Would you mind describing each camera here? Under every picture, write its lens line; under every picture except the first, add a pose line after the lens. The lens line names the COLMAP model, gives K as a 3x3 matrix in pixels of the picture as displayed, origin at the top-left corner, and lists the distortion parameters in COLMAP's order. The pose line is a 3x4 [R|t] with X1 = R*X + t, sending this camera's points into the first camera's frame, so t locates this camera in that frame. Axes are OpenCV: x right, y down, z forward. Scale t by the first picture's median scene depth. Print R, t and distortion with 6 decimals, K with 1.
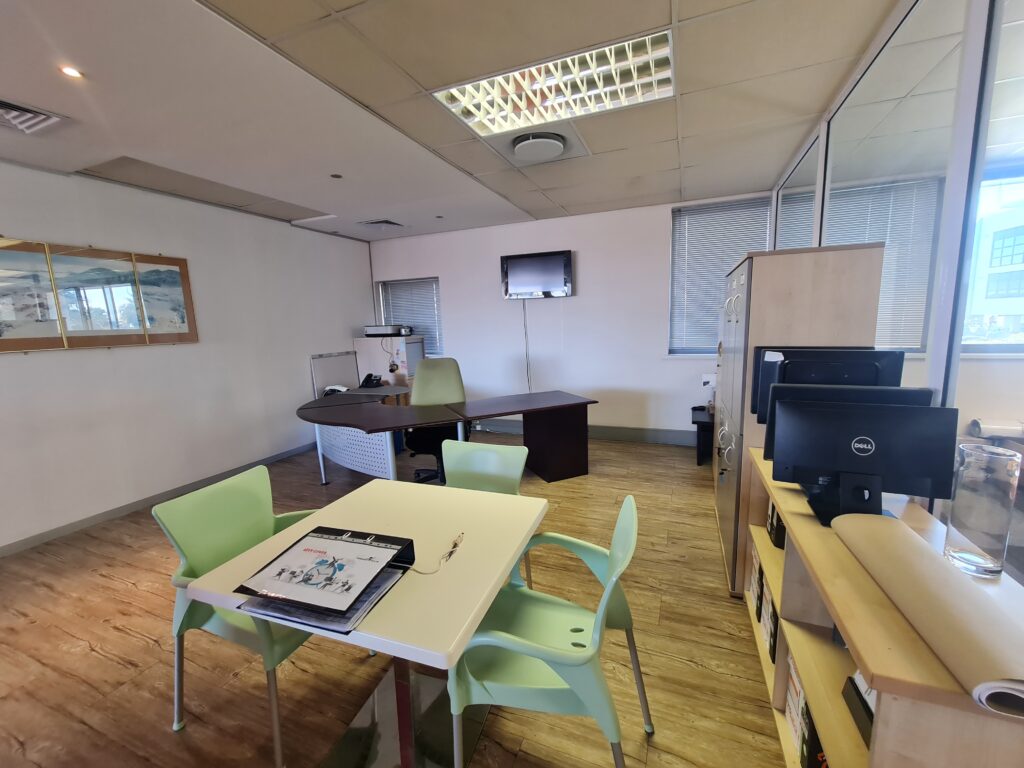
lens RADIAL K [[415.1, 0, 521.0], [0, 415.1, 385.1], [0, 0, 1]] dist [-0.001372, -0.000338]
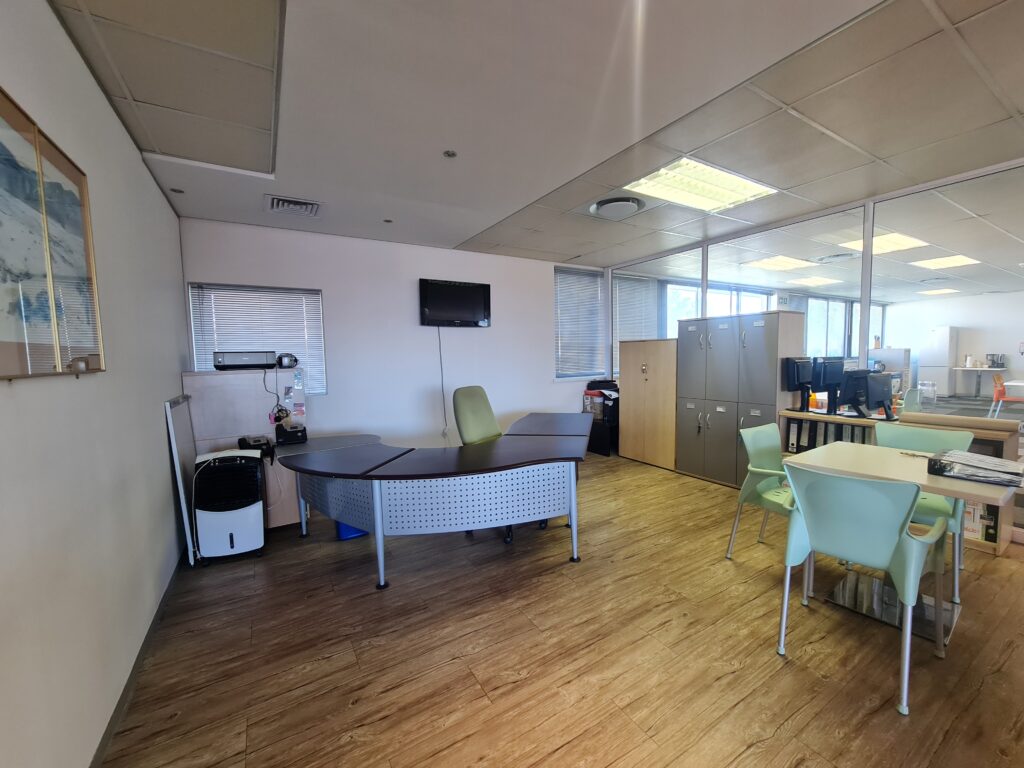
lens RADIAL K [[415.1, 0, 521.0], [0, 415.1, 385.1], [0, 0, 1]] dist [-0.001372, -0.000338]
pose [[0.593208, -0.041428, 0.803982, -0.752643], [0.123036, 0.991608, -0.039685, -0.018403], [-0.795591, 0.122461, 0.593328, 0.360201]]
